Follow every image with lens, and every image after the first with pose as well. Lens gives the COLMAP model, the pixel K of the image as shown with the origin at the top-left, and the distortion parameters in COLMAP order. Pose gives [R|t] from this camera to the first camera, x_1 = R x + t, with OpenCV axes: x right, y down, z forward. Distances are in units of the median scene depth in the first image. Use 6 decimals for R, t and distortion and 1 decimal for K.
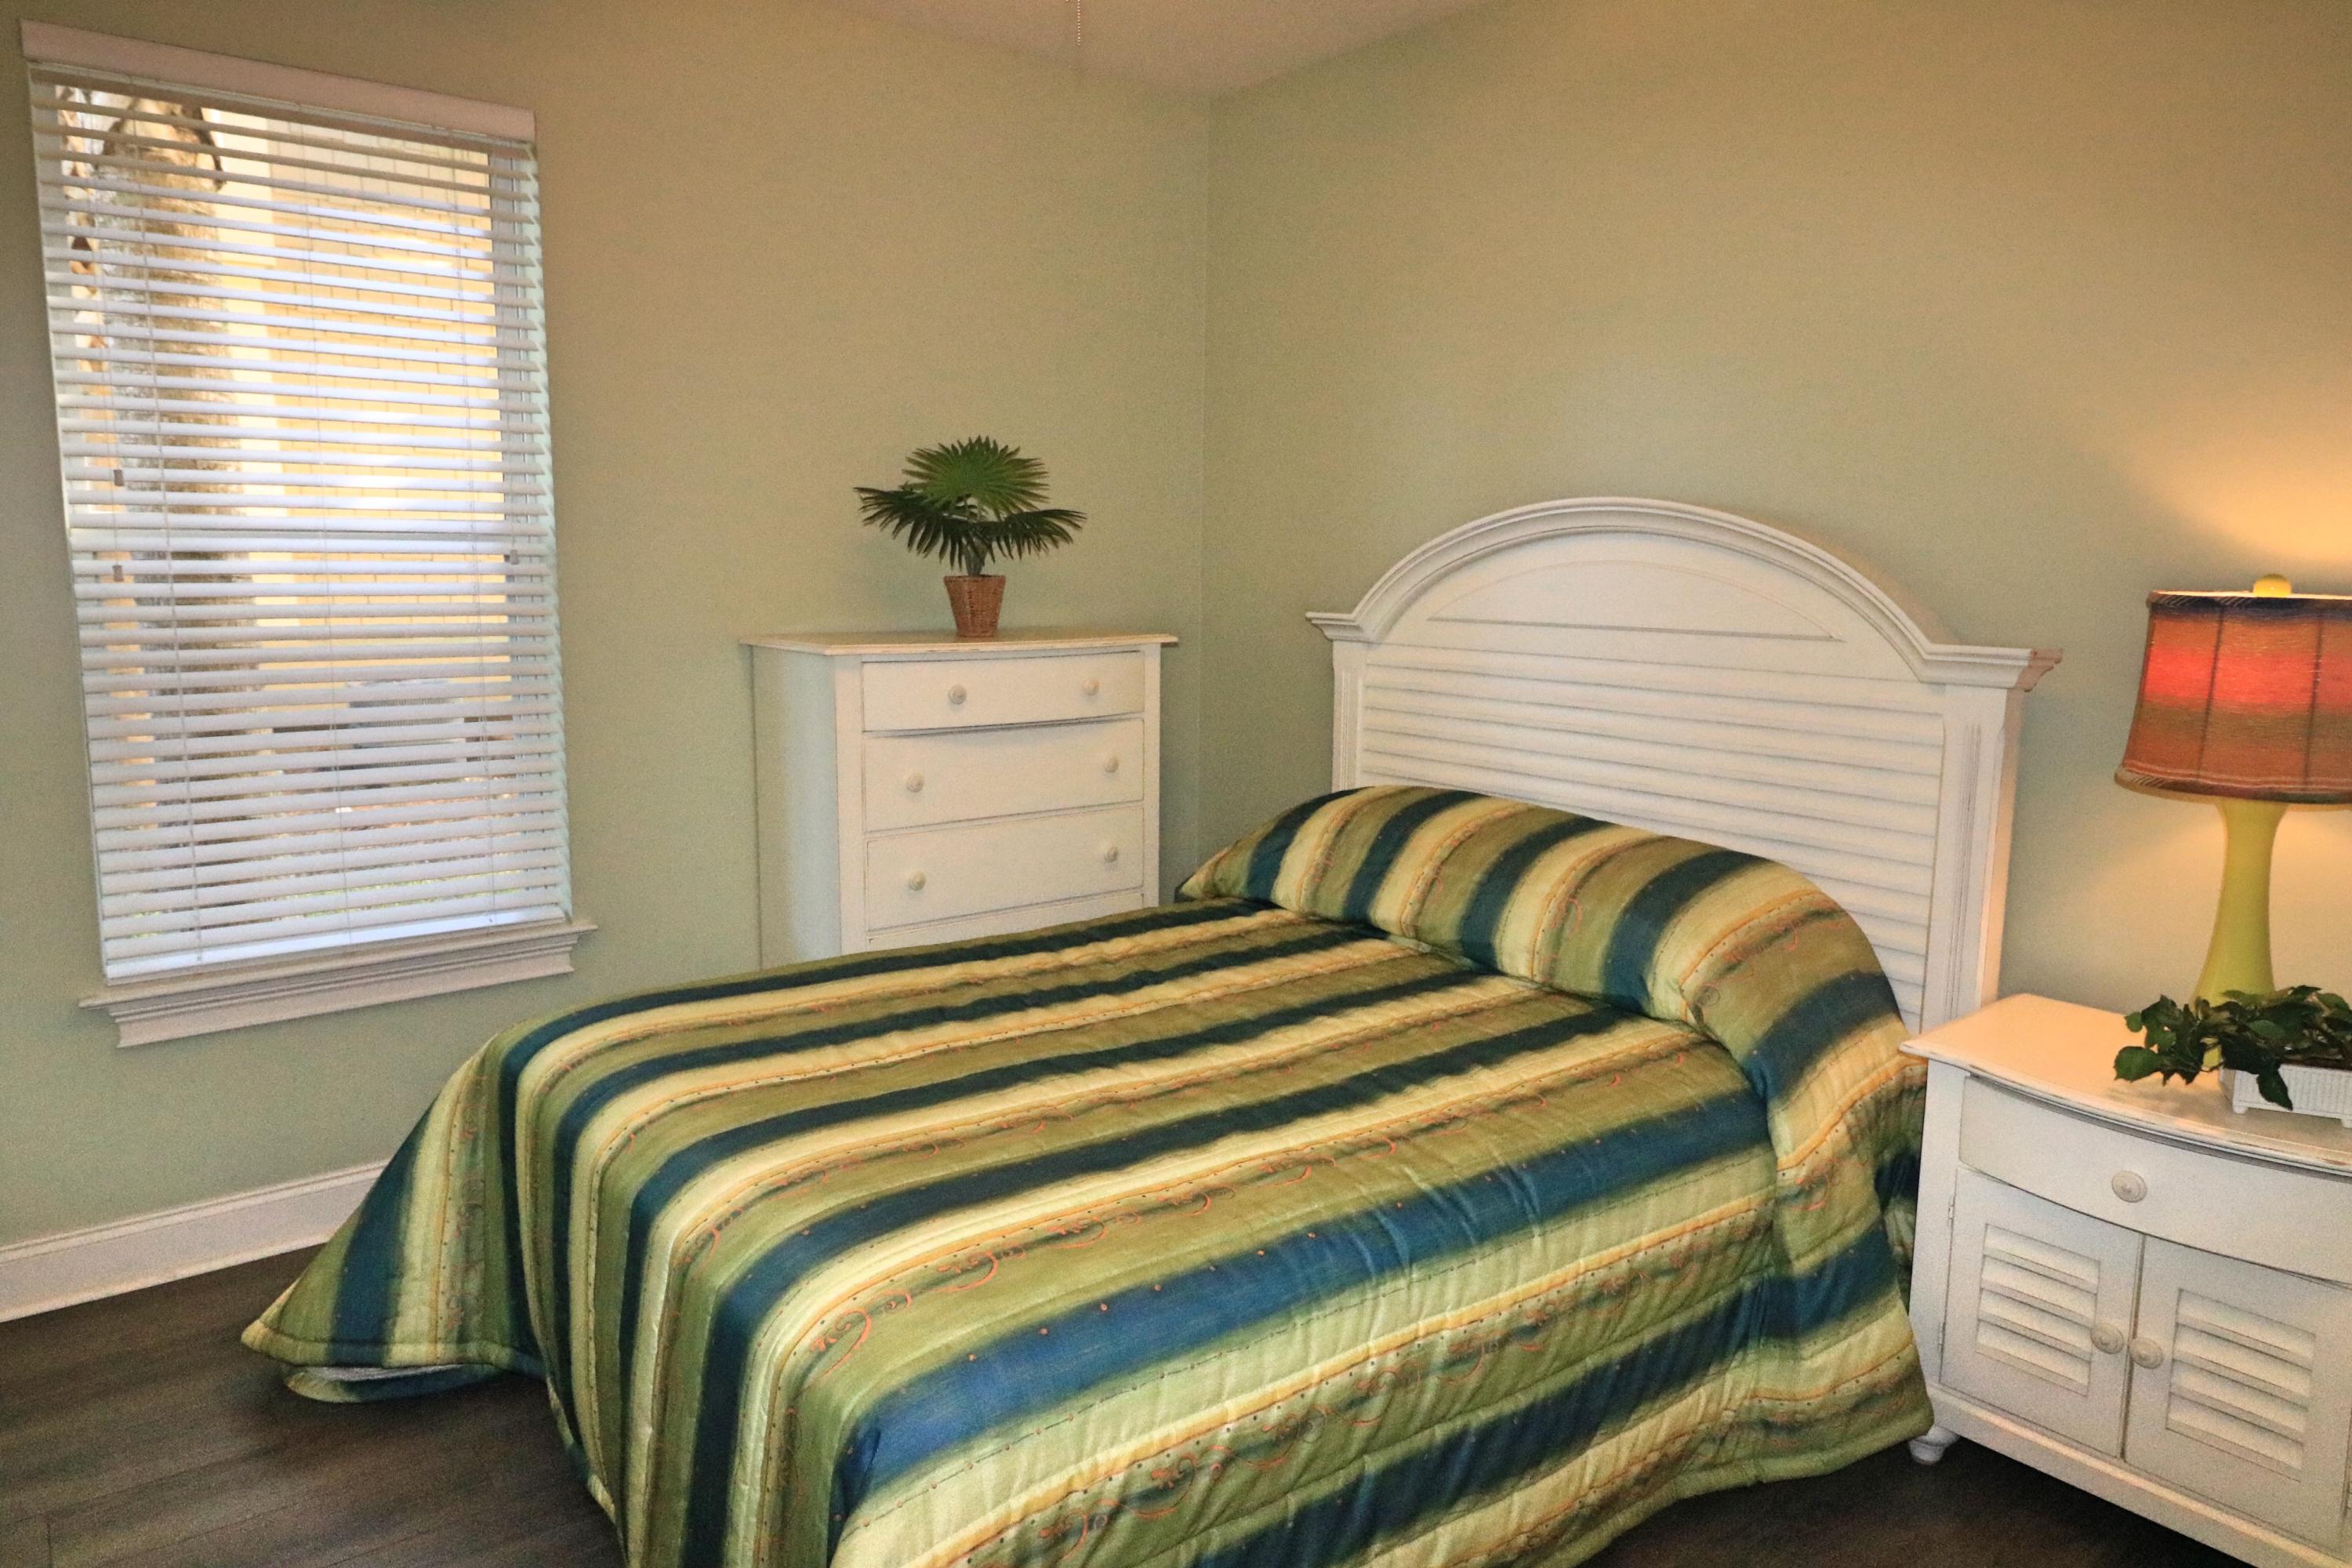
lens RADIAL K [[1501.4, 0, 1166.8], [0, 1501.4, 769.5], [0, 0, 1]] dist [-0.004158, -0.004070]
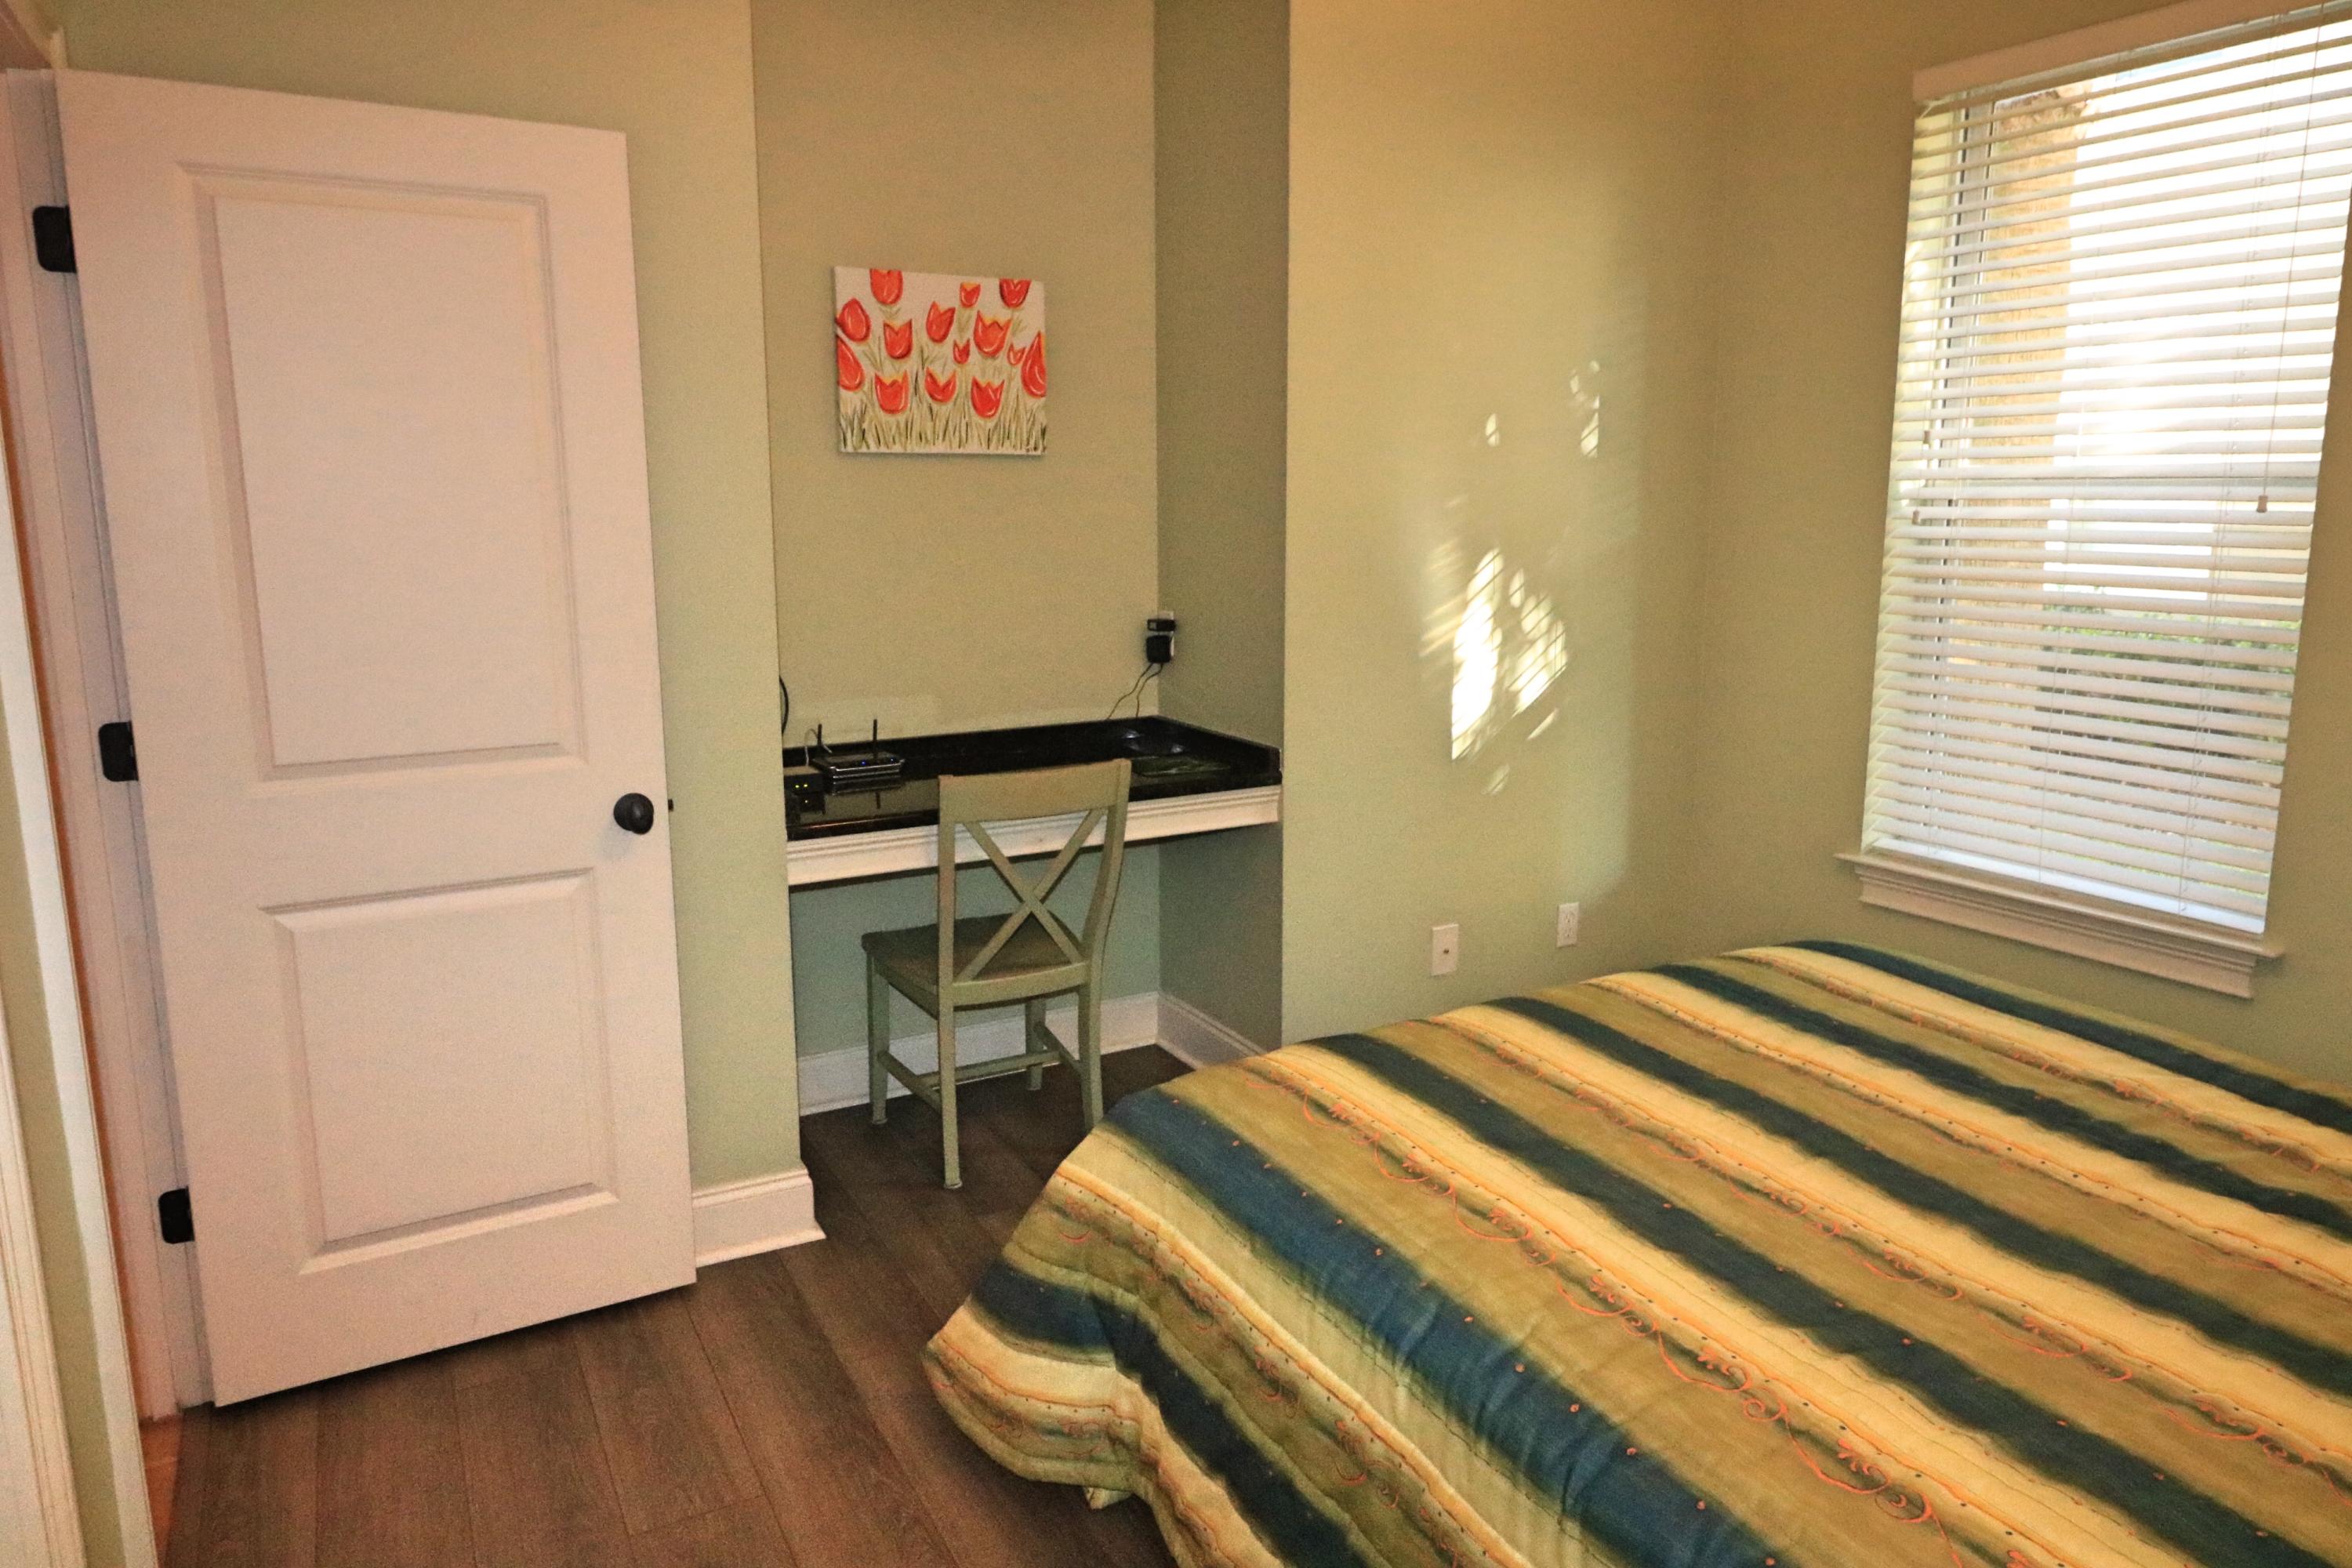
lens RADIAL K [[1501.4, 0, 1169.7], [0, 1501.4, 770.3], [0, 0, 1]] dist [-0.004158, -0.004070]
pose [[-0.162966, 0.167411, -0.972325, 0.651397], [-0.139900, 0.971621, 0.190738, -0.085376], [0.976663, 0.167112, -0.134920, 0.657400]]
